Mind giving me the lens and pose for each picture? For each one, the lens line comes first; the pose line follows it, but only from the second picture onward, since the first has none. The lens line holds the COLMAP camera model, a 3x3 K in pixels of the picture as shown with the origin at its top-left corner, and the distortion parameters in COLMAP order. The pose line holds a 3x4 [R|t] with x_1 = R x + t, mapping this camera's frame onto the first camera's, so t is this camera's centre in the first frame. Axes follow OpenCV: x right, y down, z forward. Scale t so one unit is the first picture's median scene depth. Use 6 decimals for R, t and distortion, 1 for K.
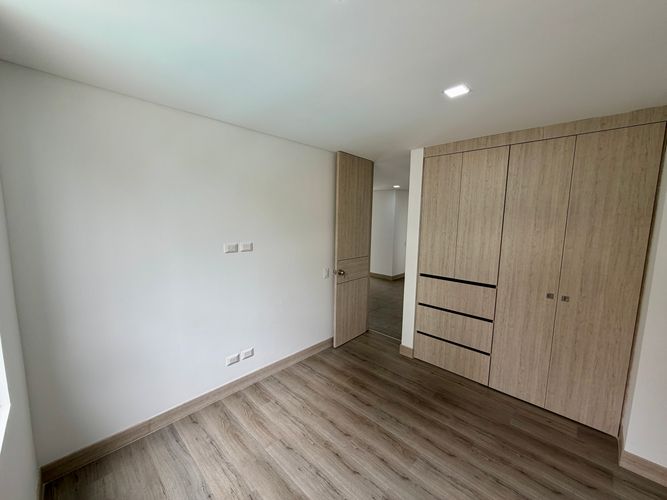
lens RADIAL K [[265.7, 0, 334.4], [0, 265.7, 249.9], [0, 0, 1]] dist [-0.000604, 0.000293]
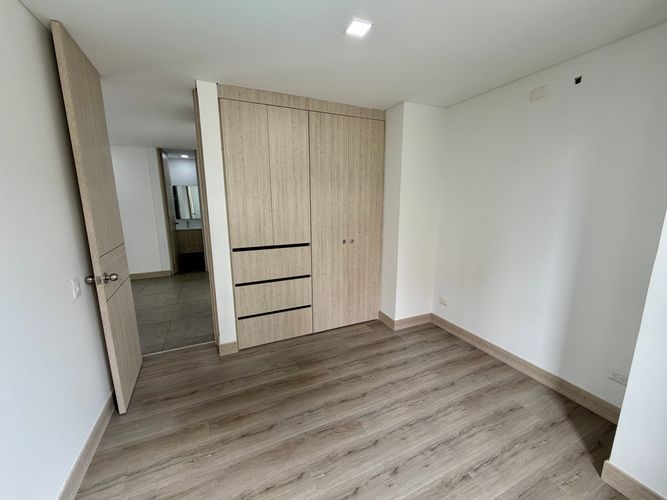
lens RADIAL K [[265.7, 0, 338.0], [0, 265.7, 247.1], [0, 0, 1]] dist [-0.000604, 0.000293]
pose [[0.375064, -0.190195, 0.907277, -0.347783], [0.115982, 0.980663, 0.157633, -0.008465], [-0.919714, 0.046106, 0.389871, 0.466242]]
